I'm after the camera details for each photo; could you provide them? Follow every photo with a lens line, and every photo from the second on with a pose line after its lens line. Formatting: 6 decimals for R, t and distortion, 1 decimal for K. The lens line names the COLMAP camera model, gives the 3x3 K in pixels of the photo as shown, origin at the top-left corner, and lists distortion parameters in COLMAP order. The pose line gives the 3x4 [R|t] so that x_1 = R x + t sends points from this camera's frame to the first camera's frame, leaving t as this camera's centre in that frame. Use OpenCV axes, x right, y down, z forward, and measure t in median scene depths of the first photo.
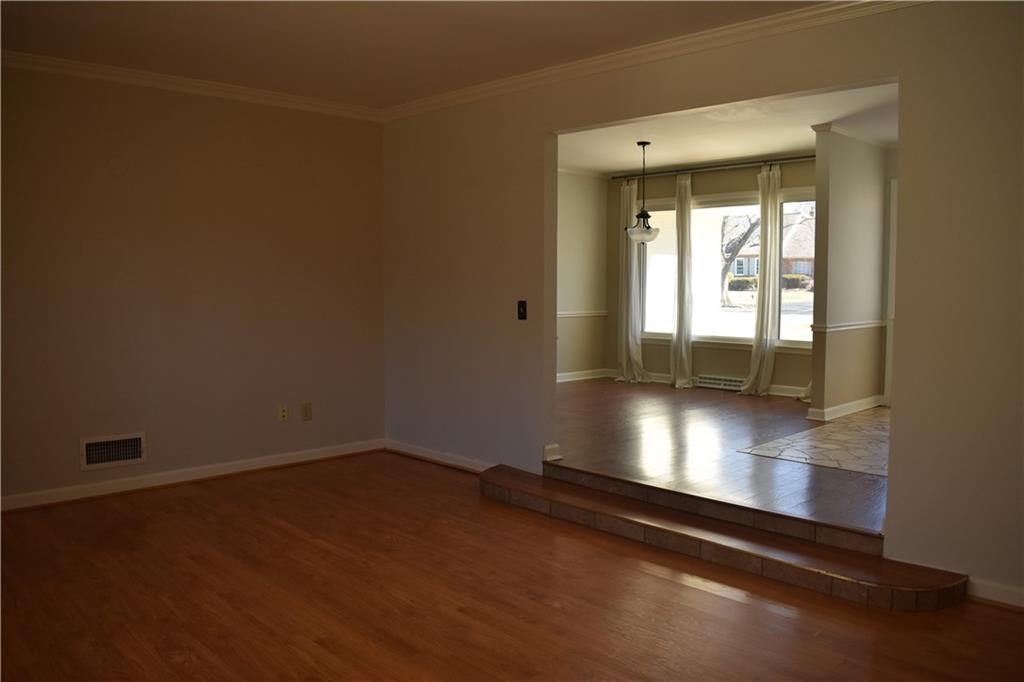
lens RADIAL K [[801.4, 0, 518.0], [0, 801.4, 337.5], [0, 0, 1]] dist [-0.089108, 0.010325]
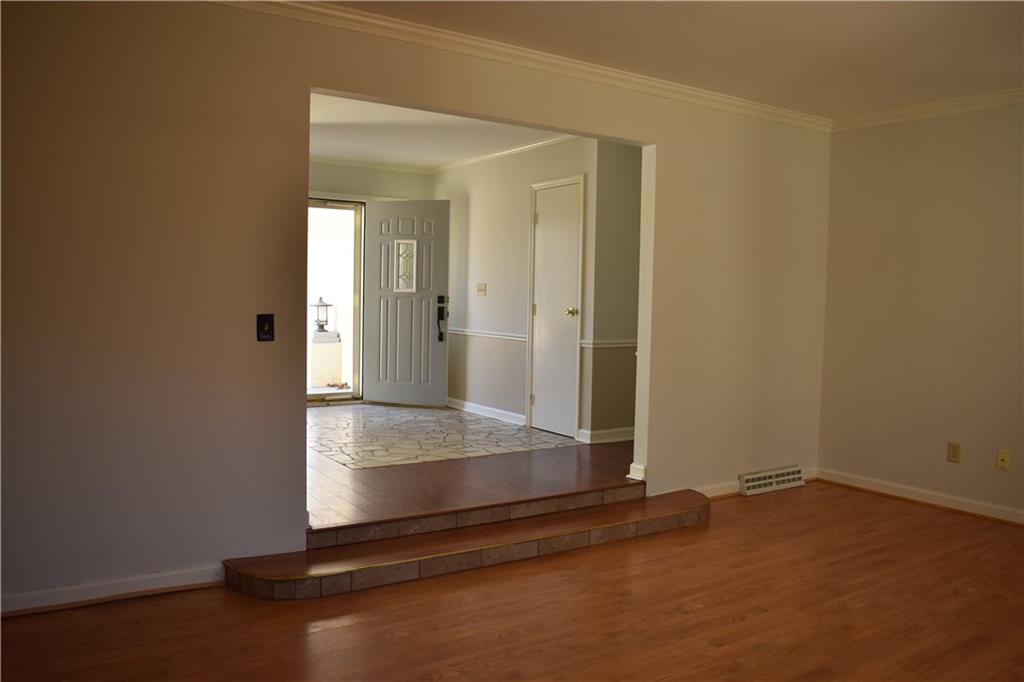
lens RADIAL K [[801.4, 0, 517.7], [0, 801.4, 347.4], [0, 0, 1]] dist [-0.089108, 0.010325]
pose [[0.174366, -0.064757, 0.982549, -0.865619], [0.041092, 0.997444, 0.058446, -0.066180], [-0.983823, 0.030184, 0.176582, 0.900403]]
